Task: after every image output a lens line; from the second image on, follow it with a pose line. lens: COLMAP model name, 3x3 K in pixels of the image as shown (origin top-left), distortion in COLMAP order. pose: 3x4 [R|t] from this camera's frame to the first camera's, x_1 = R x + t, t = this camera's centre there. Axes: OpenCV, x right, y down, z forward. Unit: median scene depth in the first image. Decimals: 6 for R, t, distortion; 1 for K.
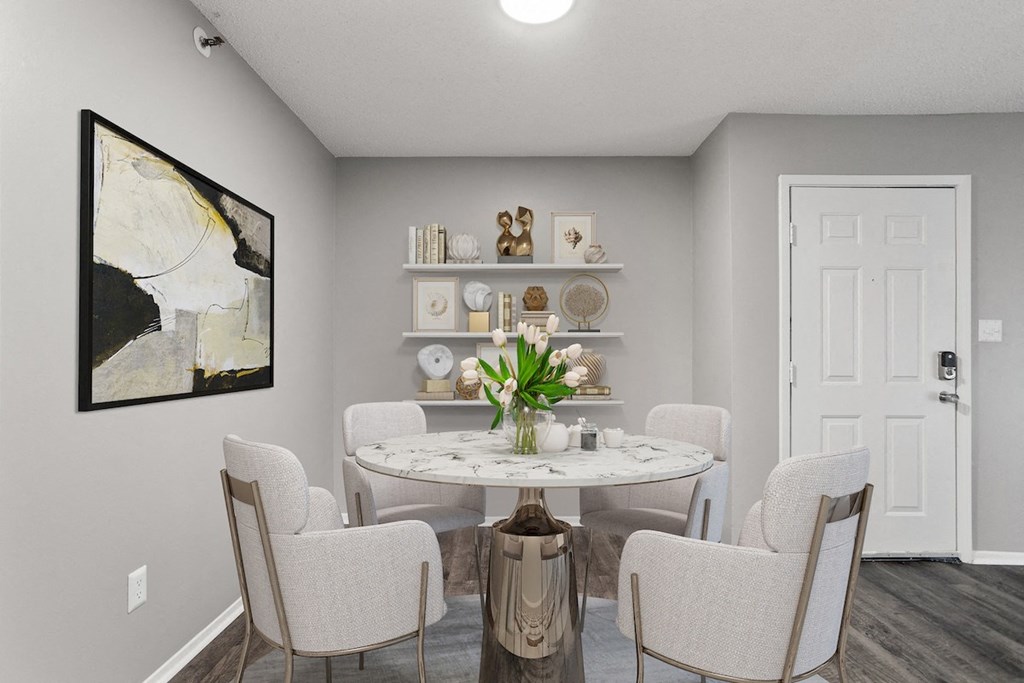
lens RADIAL K [[531.7, 0, 512.0], [0, 531.7, 341.5], [0, 0, 1]] dist [0.000430, 0.000234]
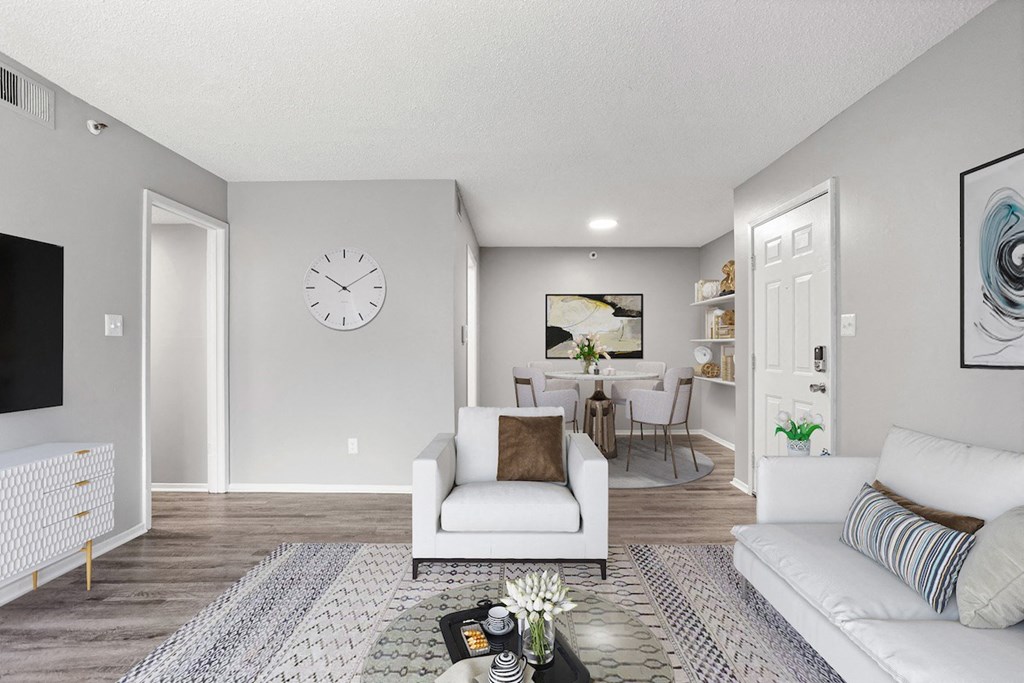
lens RADIAL K [[437.6, 0, 512.0], [0, 437.6, 341.5], [0, 0, 1]] dist [-0.000007, 0.000011]
pose [[-0.001384, -0.009119, -0.999957, 1.886084], [0.013643, 0.999865, -0.009137, 0.009435], [0.999906, -0.013655, -0.001259, 0.411442]]
